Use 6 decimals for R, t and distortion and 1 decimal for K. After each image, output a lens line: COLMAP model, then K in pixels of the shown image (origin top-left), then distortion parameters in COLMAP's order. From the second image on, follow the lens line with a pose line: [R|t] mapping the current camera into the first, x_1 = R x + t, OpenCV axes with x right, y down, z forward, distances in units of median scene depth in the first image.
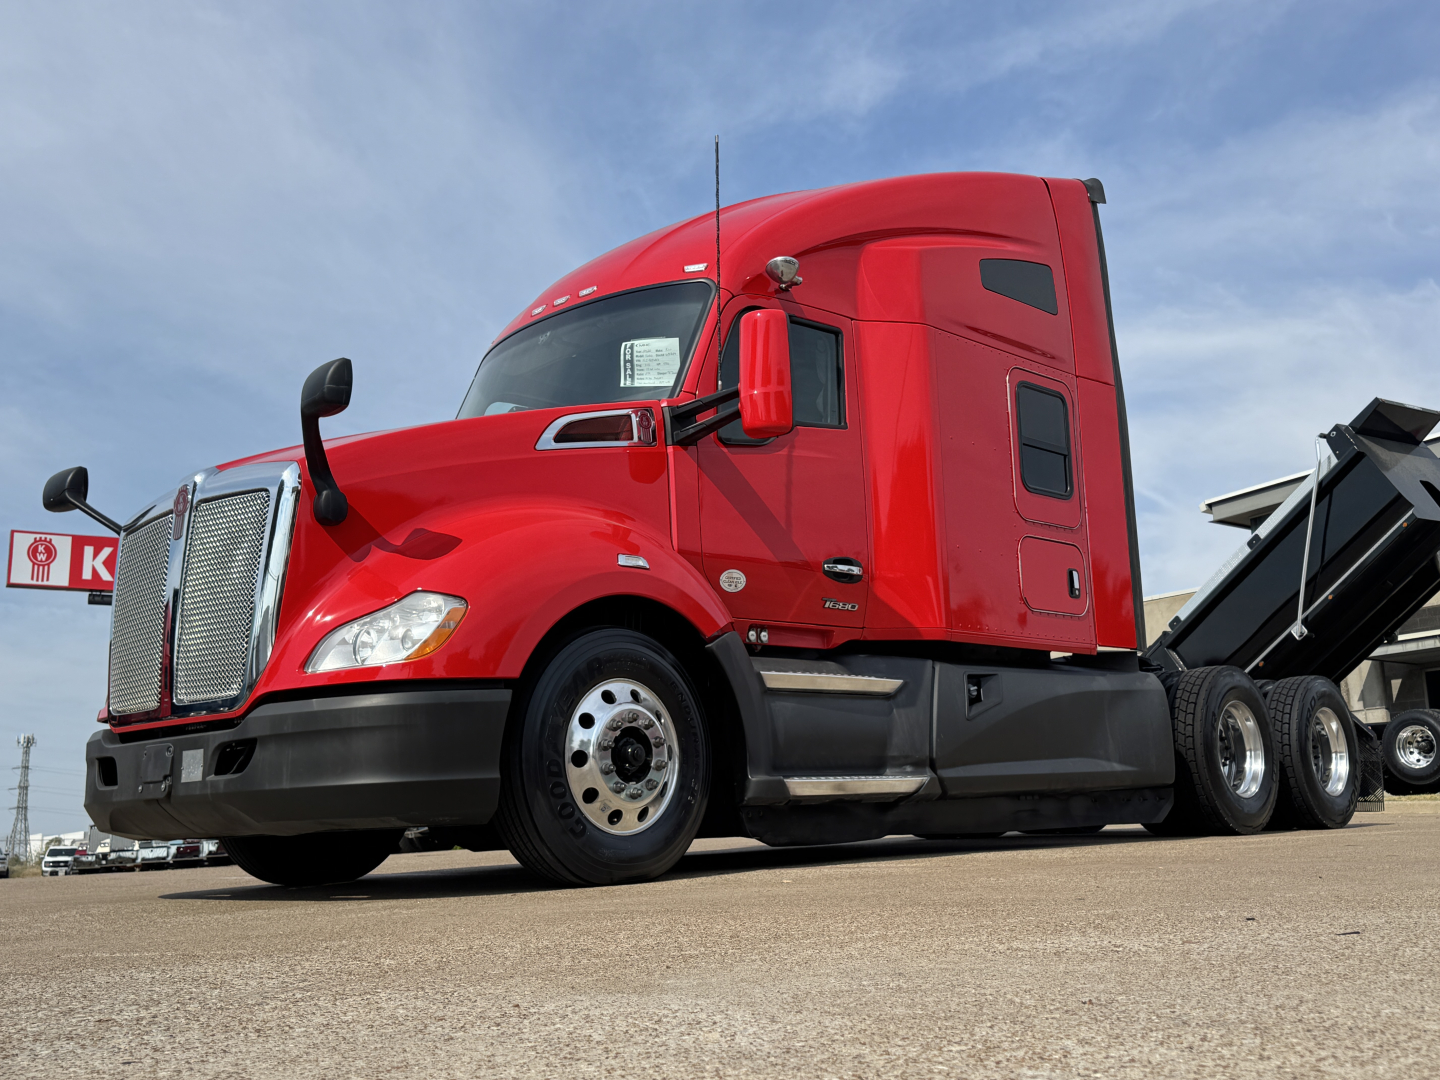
lens RADIAL K [[1517.4, 0, 726.3], [0, 1517.4, 546.6], [0, 0, 1]] dist [0.076244, 0.000000]
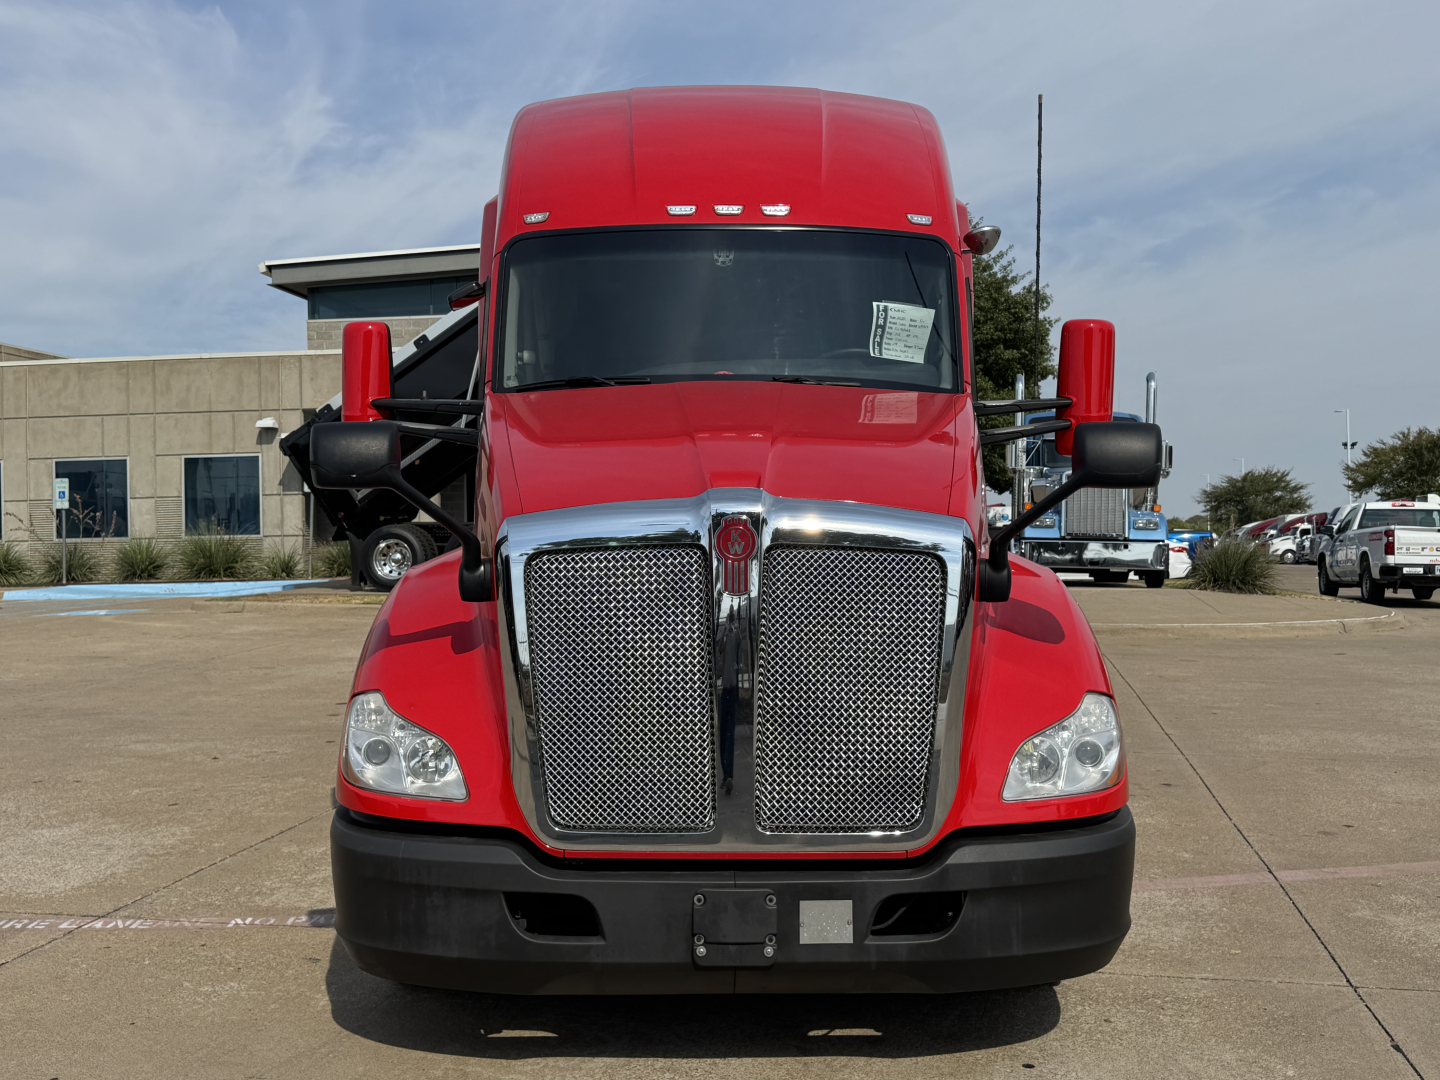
lens RADIAL K [[1517.4, 0, 713.7], [0, 1517.4, 539.9], [0, 0, 1]] dist [0.076244, 0.000000]
pose [[0.708453, 0.018087, 0.705526, -0.716410], [-0.150182, 0.980639, 0.125665, -0.096376], [-0.689594, -0.194985, 0.697454, 0.441685]]
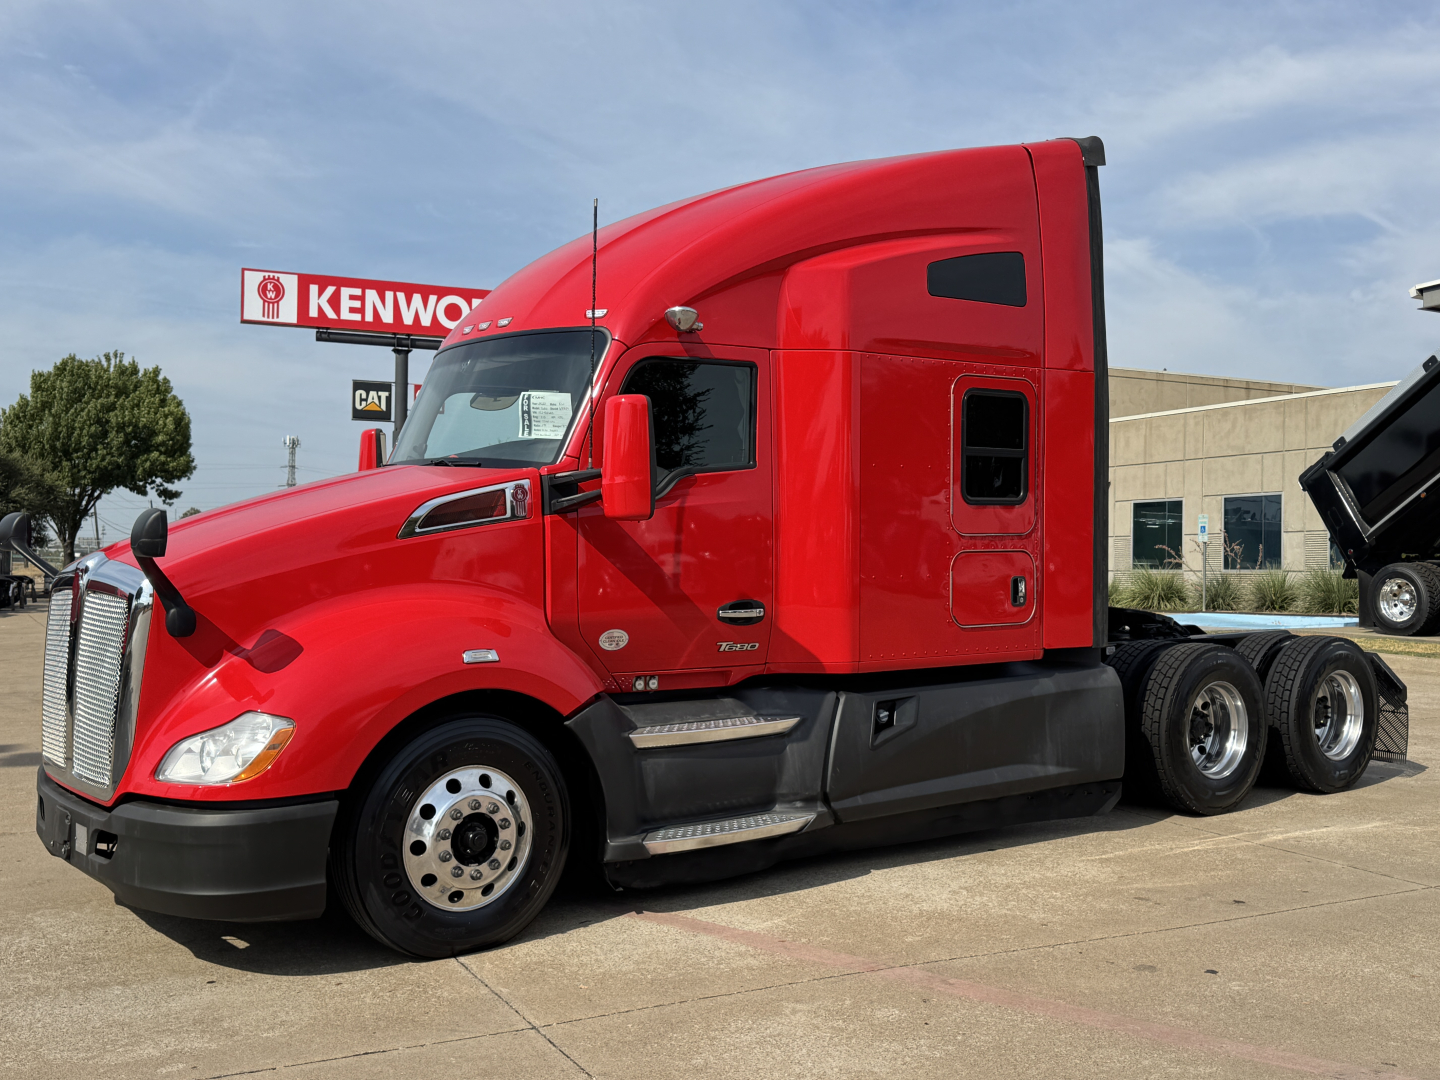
lens RADIAL K [[1517.4, 0, 721.2], [0, 1517.4, 550.1], [0, 0, 1]] dist [0.076244, 0.000000]
pose [[0.987084, 0.039360, -0.155296, 0.222968], [-0.008327, 0.980645, 0.195618, -0.228072], [0.159990, -0.191798, 0.968306, 0.016961]]
